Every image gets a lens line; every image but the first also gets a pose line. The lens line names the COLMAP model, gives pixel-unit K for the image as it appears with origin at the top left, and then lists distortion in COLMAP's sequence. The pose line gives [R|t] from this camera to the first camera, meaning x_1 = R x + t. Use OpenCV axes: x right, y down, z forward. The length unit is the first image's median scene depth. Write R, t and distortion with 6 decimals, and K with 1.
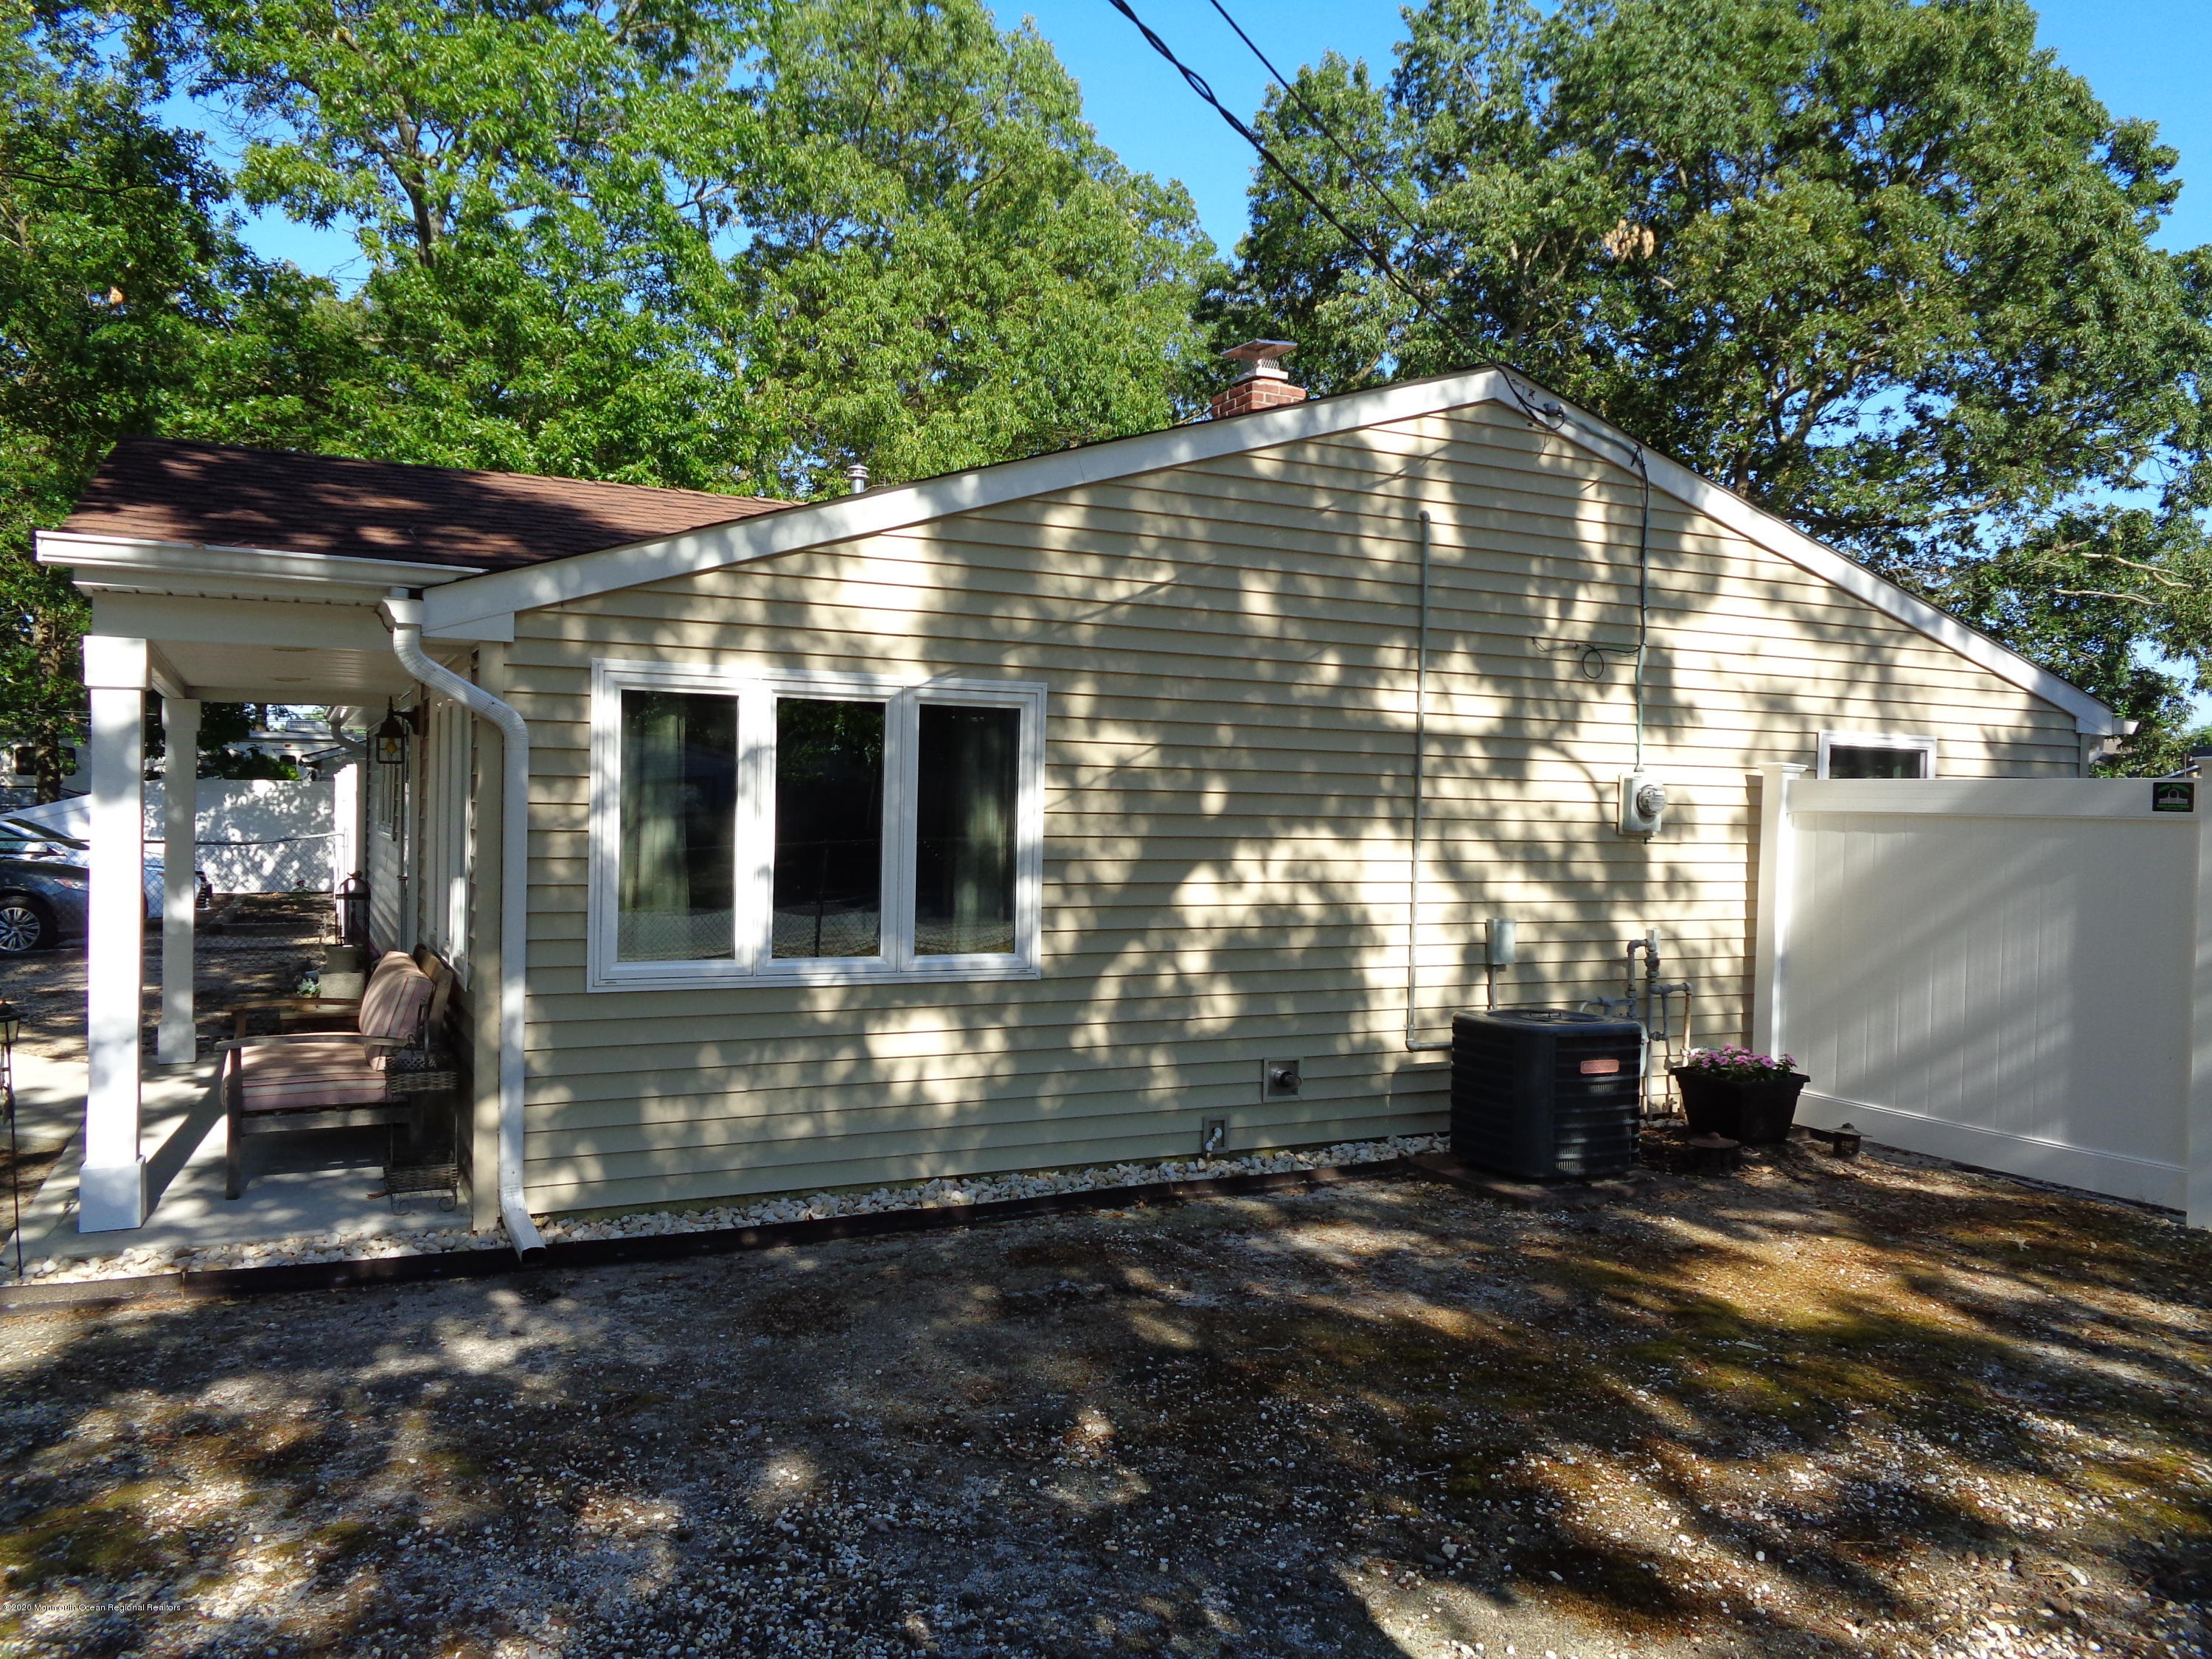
lens RADIAL K [[1681.5, 0, 1101.1], [0, 1681.5, 830.1], [0, 0, 1]] dist [-0.000342, 0.017885]
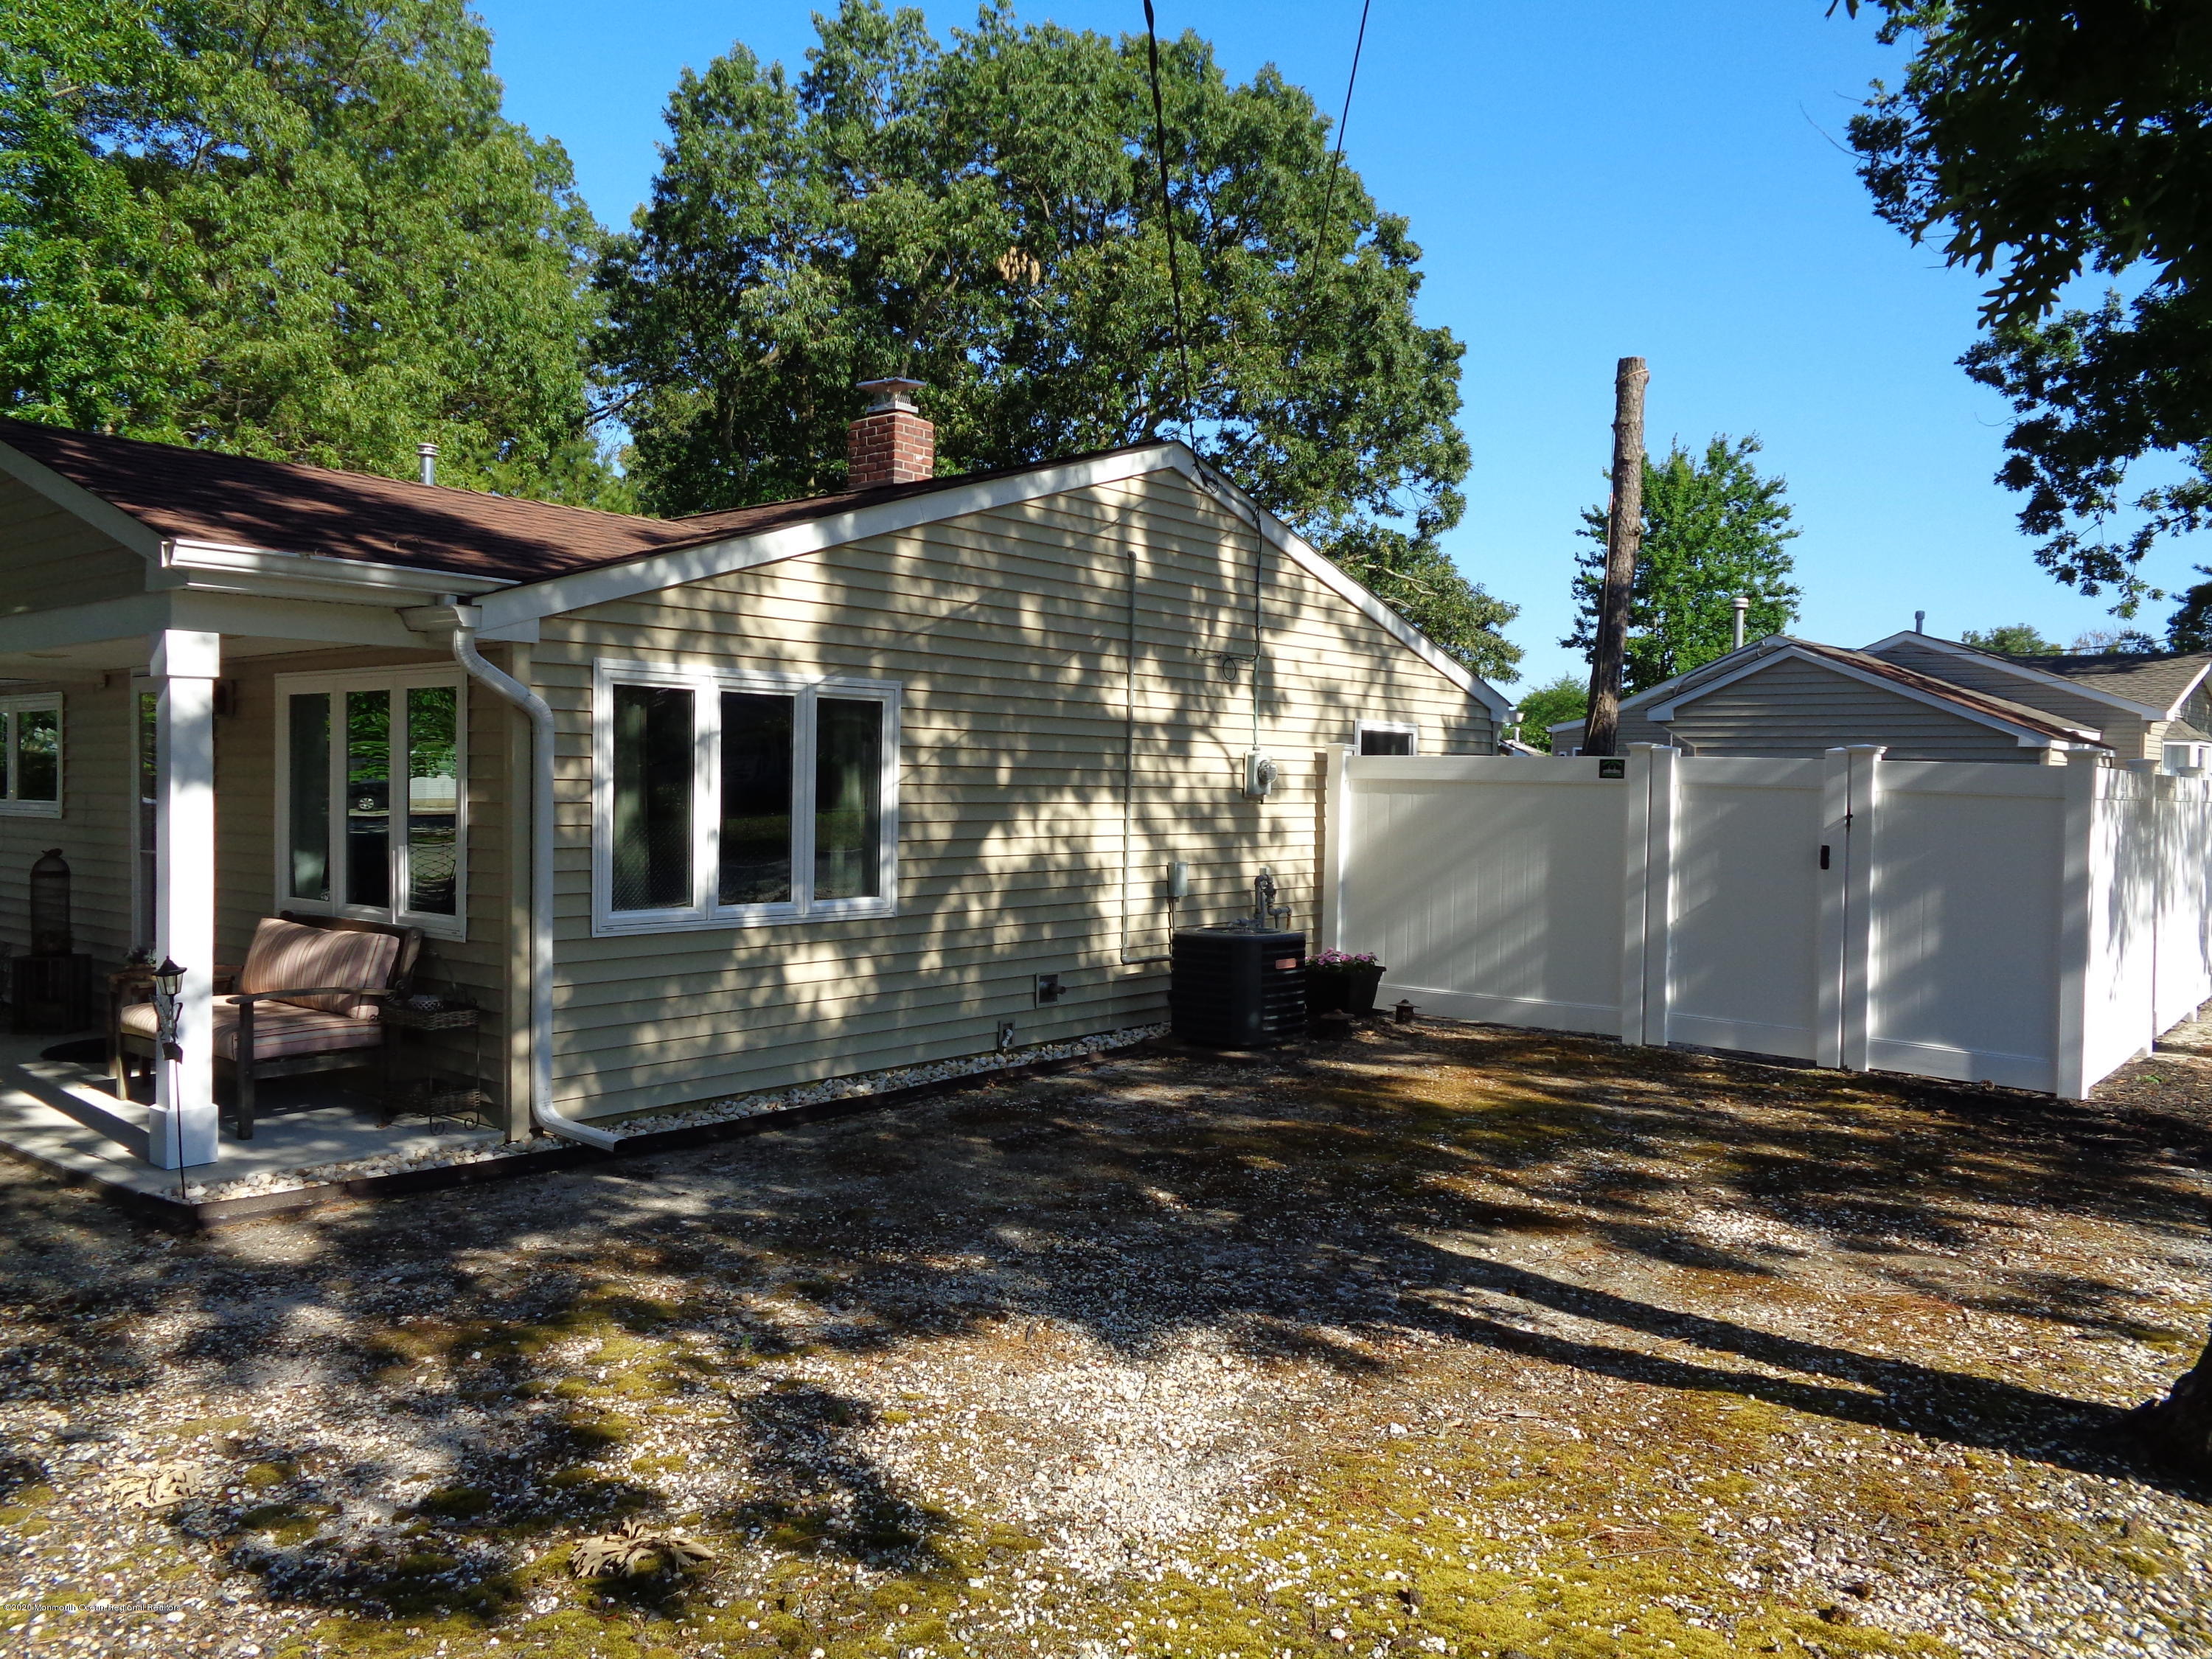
lens RADIAL K [[1681.5, 0, 1106.9], [0, 1681.5, 831.2], [0, 0, 1]] dist [-0.000342, 0.017885]
pose [[0.914879, -0.018993, 0.403282, -0.364260], [0.010774, 0.999686, 0.022639, -0.001908], [-0.403585, -0.016367, 0.914796, -0.195417]]
